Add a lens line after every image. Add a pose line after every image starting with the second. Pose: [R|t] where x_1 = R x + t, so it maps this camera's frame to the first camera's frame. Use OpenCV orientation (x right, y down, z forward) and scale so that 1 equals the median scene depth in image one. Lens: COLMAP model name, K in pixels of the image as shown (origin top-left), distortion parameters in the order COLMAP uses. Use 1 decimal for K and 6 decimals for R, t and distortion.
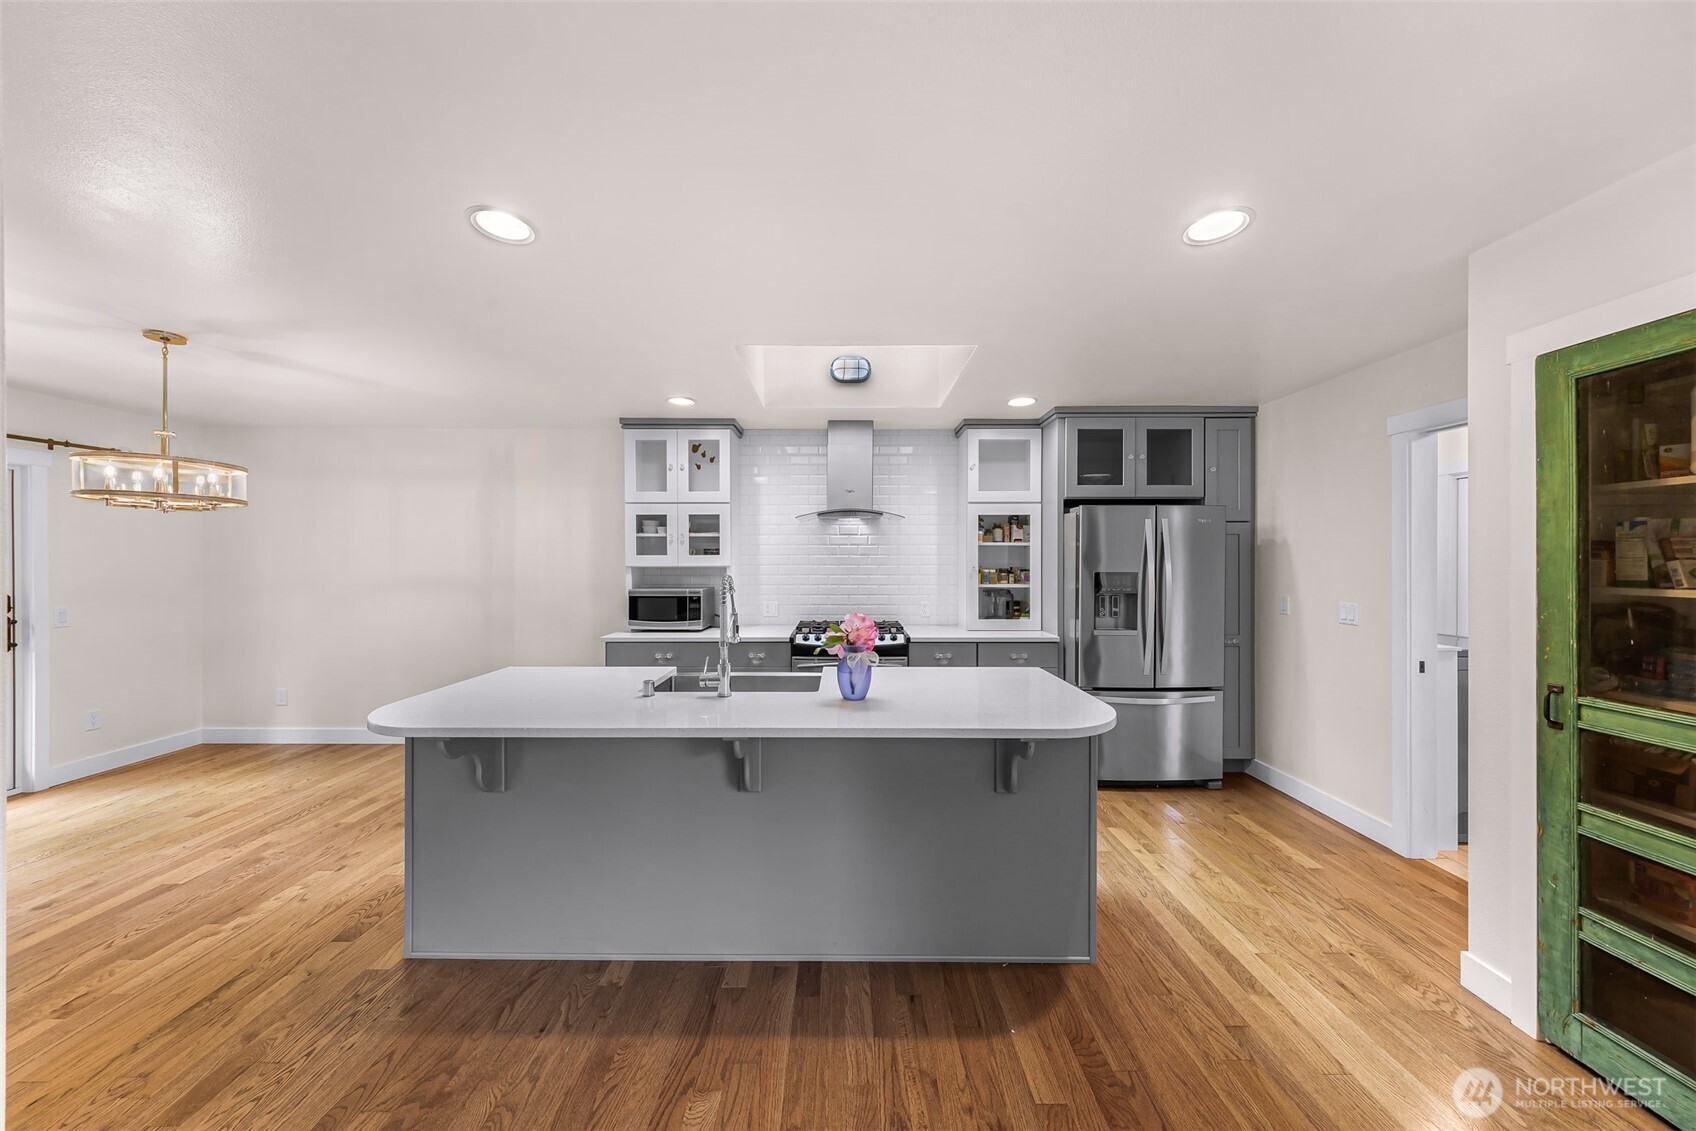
lens RADIAL K [[549.9, 0, 844.5], [0, 549.9, 564.5], [0, 0, 1]] dist [0.002404, 0.000112]
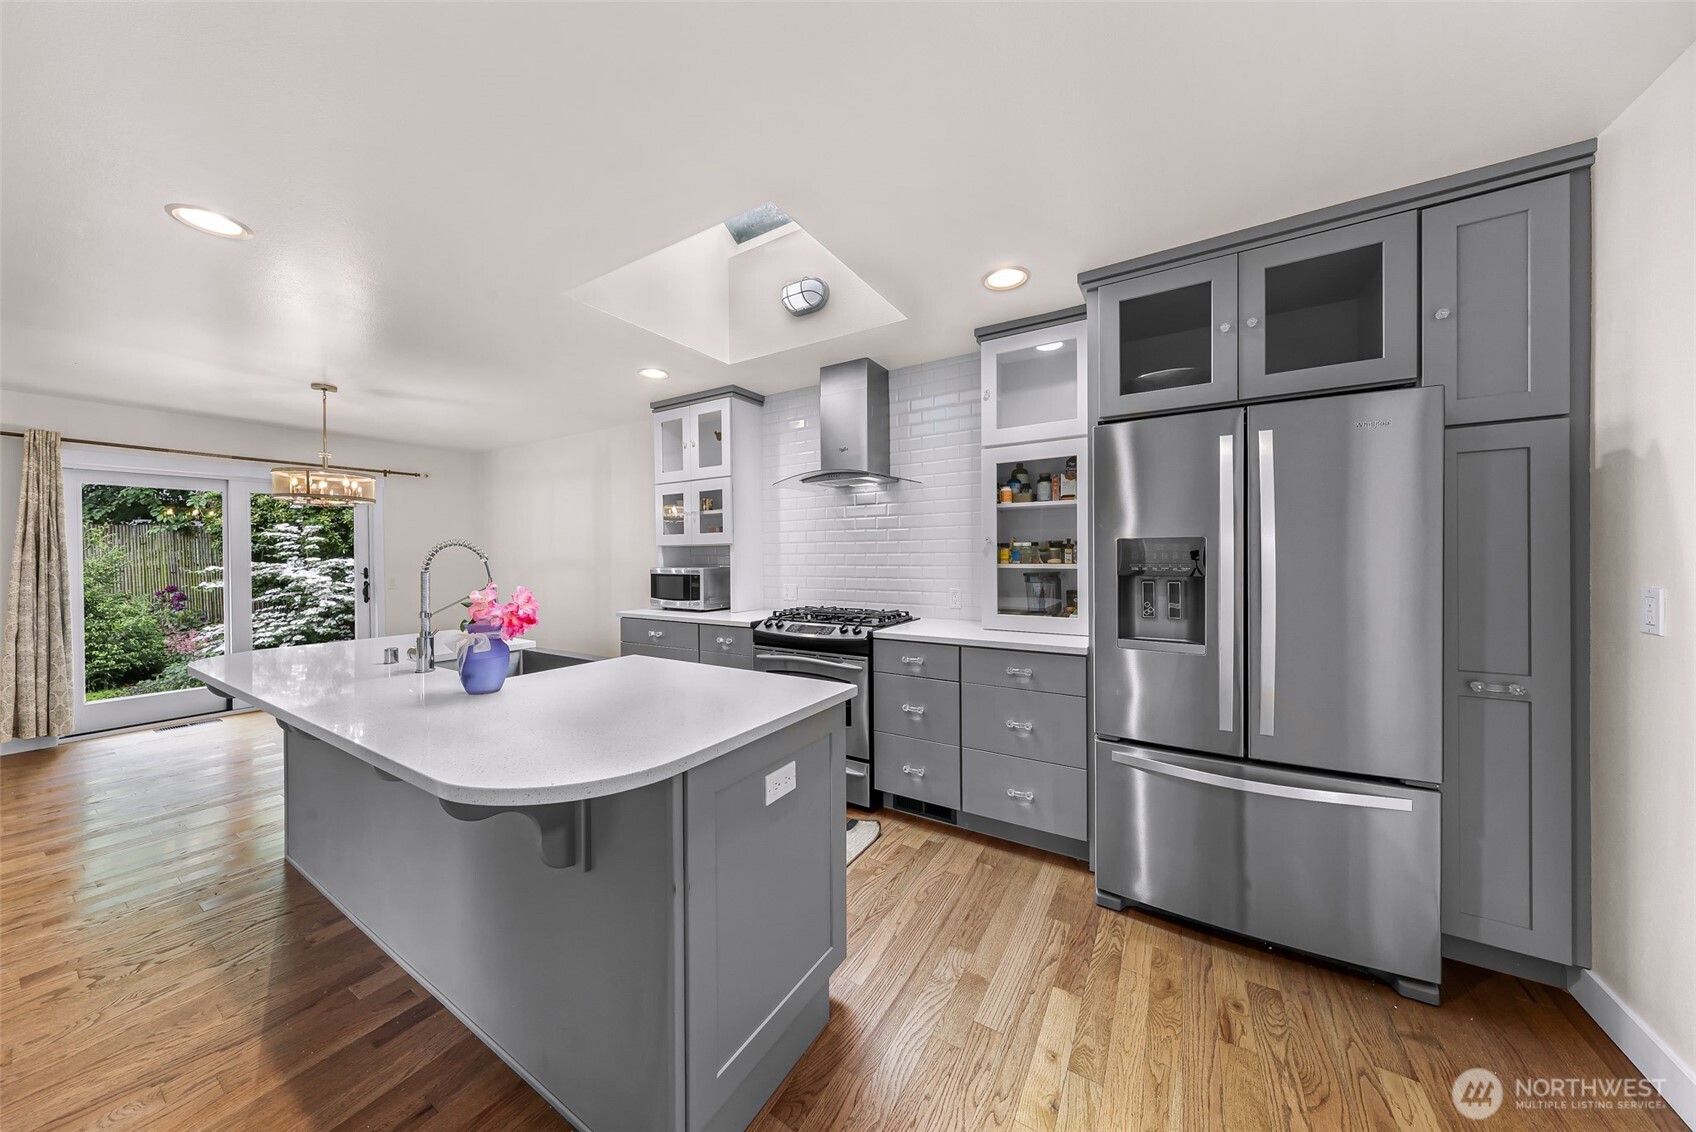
lens RADIAL K [[549.9, 0, 842.6], [0, 549.9, 558.1], [0, 0, 1]] dist [0.002404, 0.000112]
pose [[0.849528, -0.004481, -0.527525, 0.480447], [0.003777, 0.999990, -0.002412, 0.032610], [0.527531, 0.000057, 0.849536, 0.331497]]
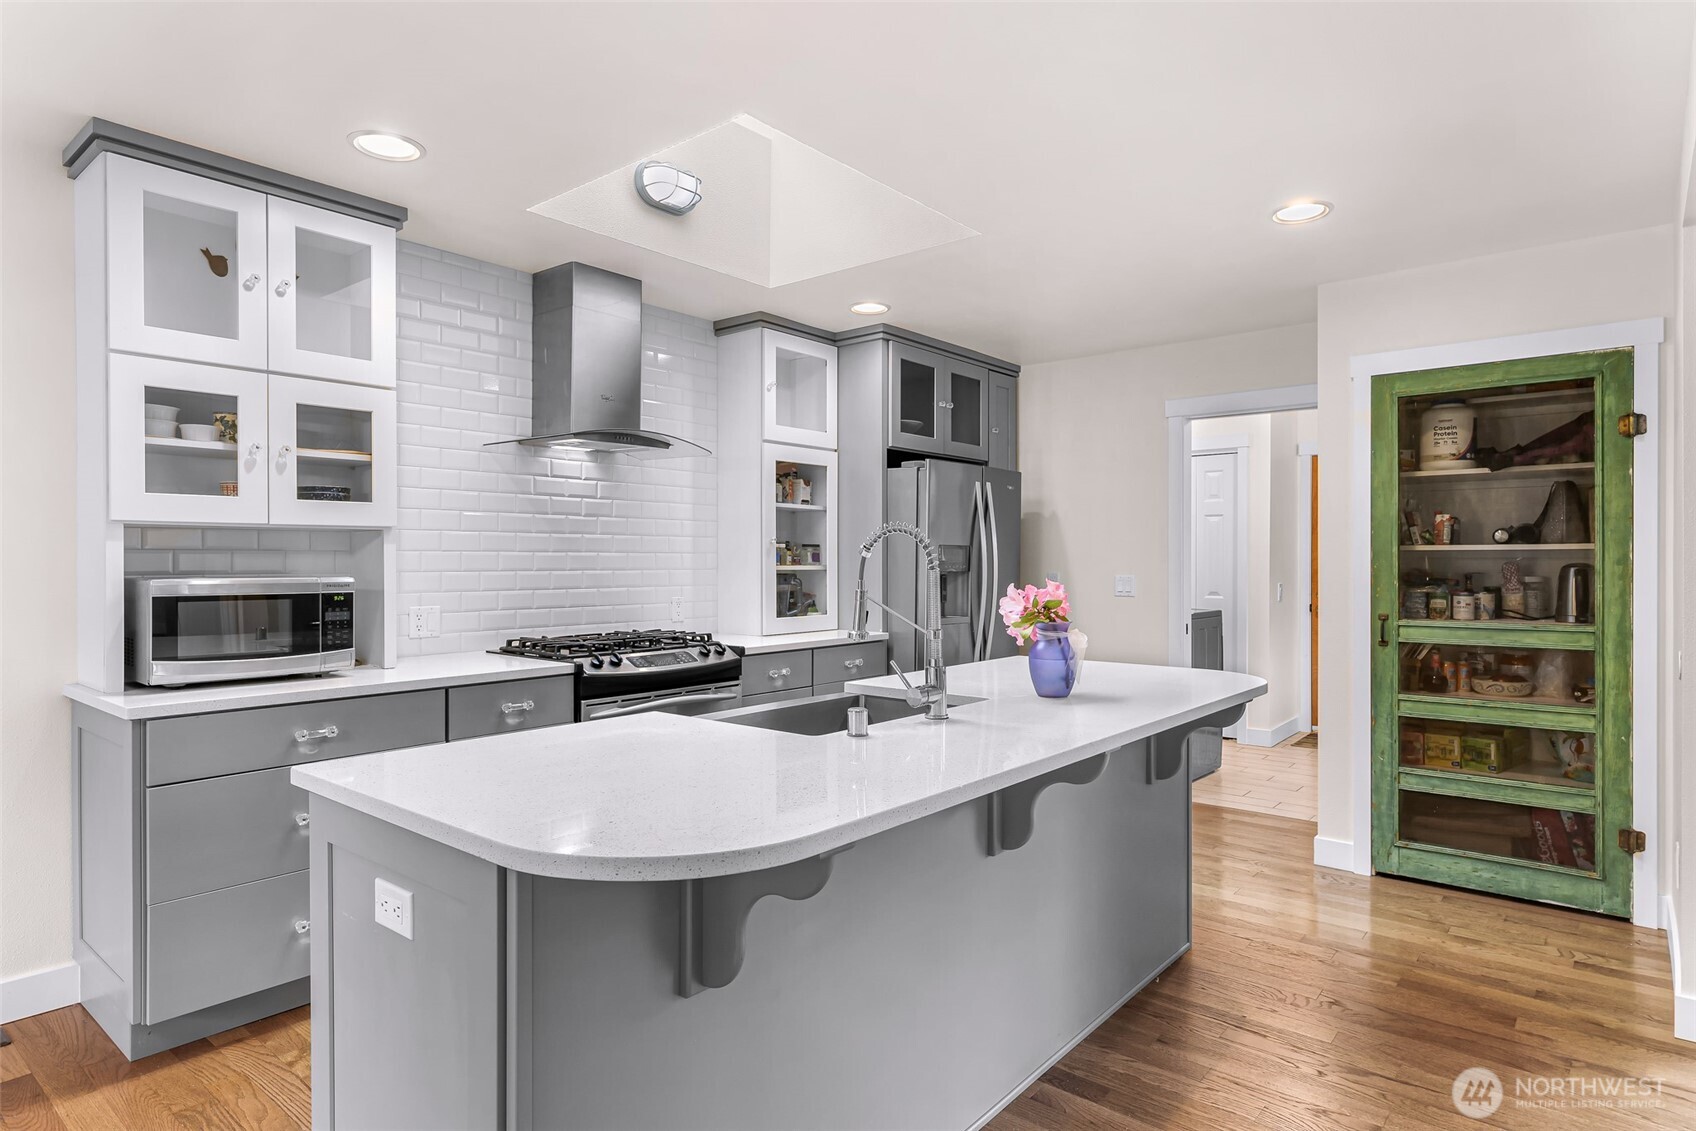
lens RADIAL K [[929.6, 0, 849.5], [0, 929.6, 565.7], [0, 0, 1]] dist [0.002072, -0.000302]
pose [[0.643612, -0.004357, 0.765339, -0.602935], [0.003723, 0.999990, 0.002561, 0.036860], [-0.765343, 0.001201, 0.643622, 0.227767]]
